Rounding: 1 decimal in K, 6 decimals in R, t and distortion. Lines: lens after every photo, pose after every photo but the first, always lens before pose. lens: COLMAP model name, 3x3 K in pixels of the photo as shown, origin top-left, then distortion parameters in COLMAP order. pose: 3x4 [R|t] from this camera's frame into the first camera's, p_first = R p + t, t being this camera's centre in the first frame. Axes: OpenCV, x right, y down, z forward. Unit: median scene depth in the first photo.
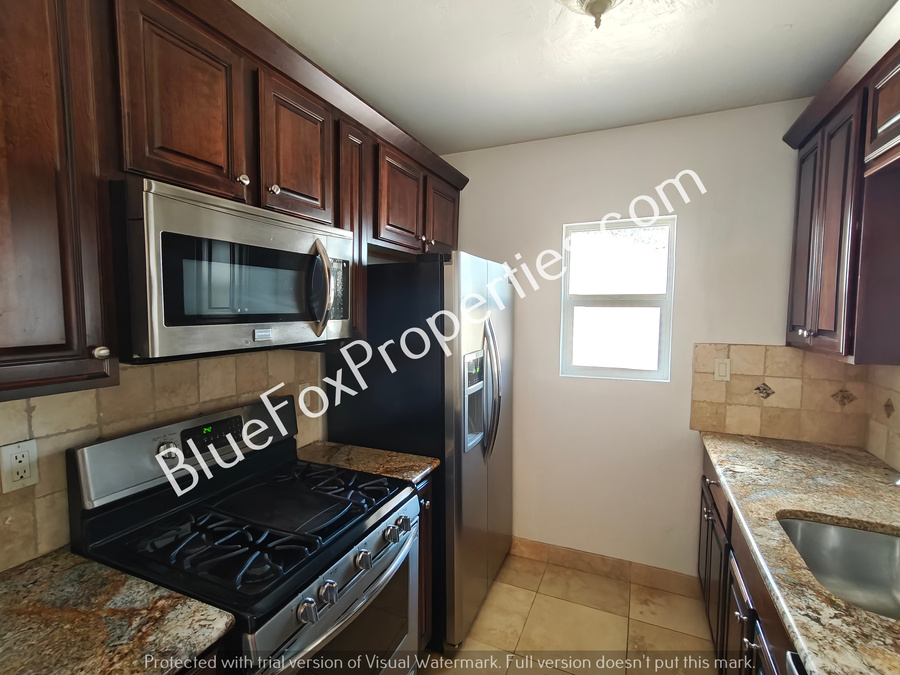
lens RADIAL K [[430.6, 0, 445.7], [0, 430.6, 340.2], [0, 0, 1]] dist [0.002154, 0.001160]
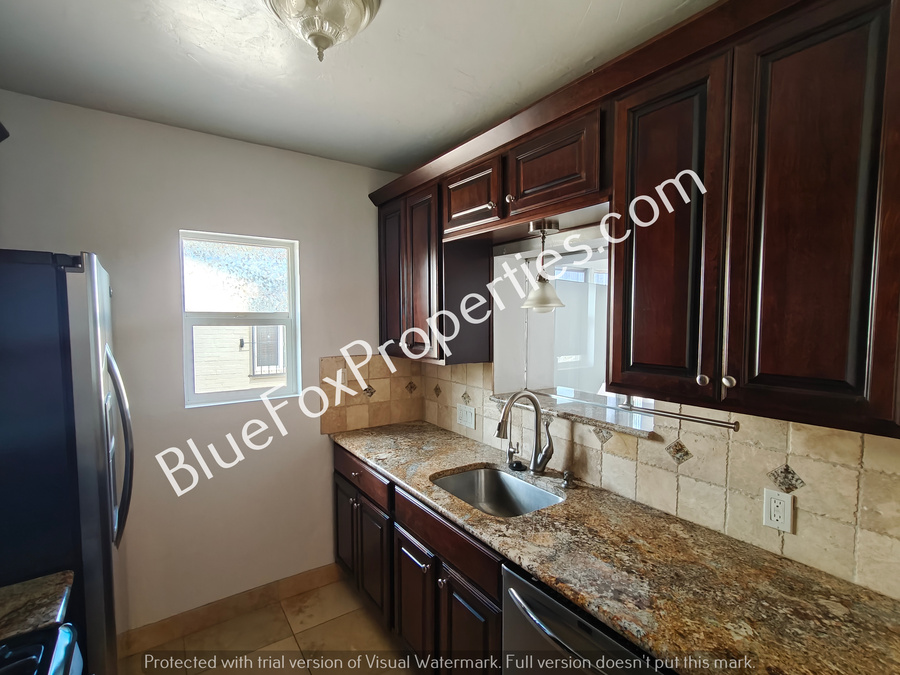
lens RADIAL K [[430.6, 0, 445.7], [0, 430.6, 340.2], [0, 0, 1]] dist [0.002154, 0.001160]
pose [[0.518506, -0.044422, 0.853919, -0.272933], [0.061683, 0.997991, 0.014462, -0.044278], [-0.852846, 0.045174, 0.520204, 0.174486]]
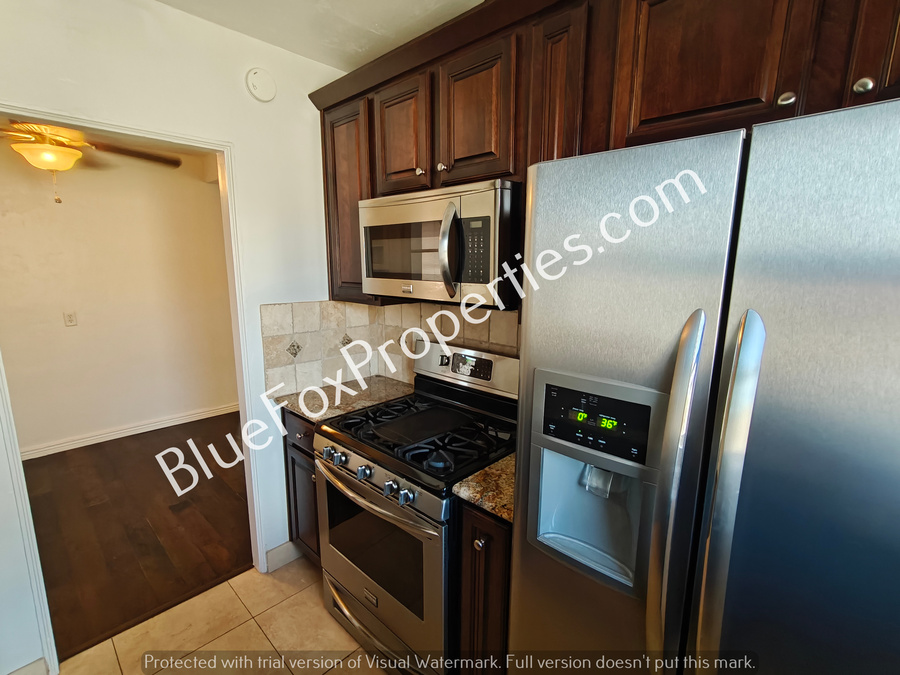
lens RADIAL K [[430.6, 0, 445.7], [0, 430.6, 340.2], [0, 0, 1]] dist [0.002154, 0.001160]
pose [[-0.343691, 0.161691, -0.925058, 0.576307], [-0.078172, 0.976721, 0.199764, -0.095088], [0.935824, 0.140971, -0.323050, 1.100838]]
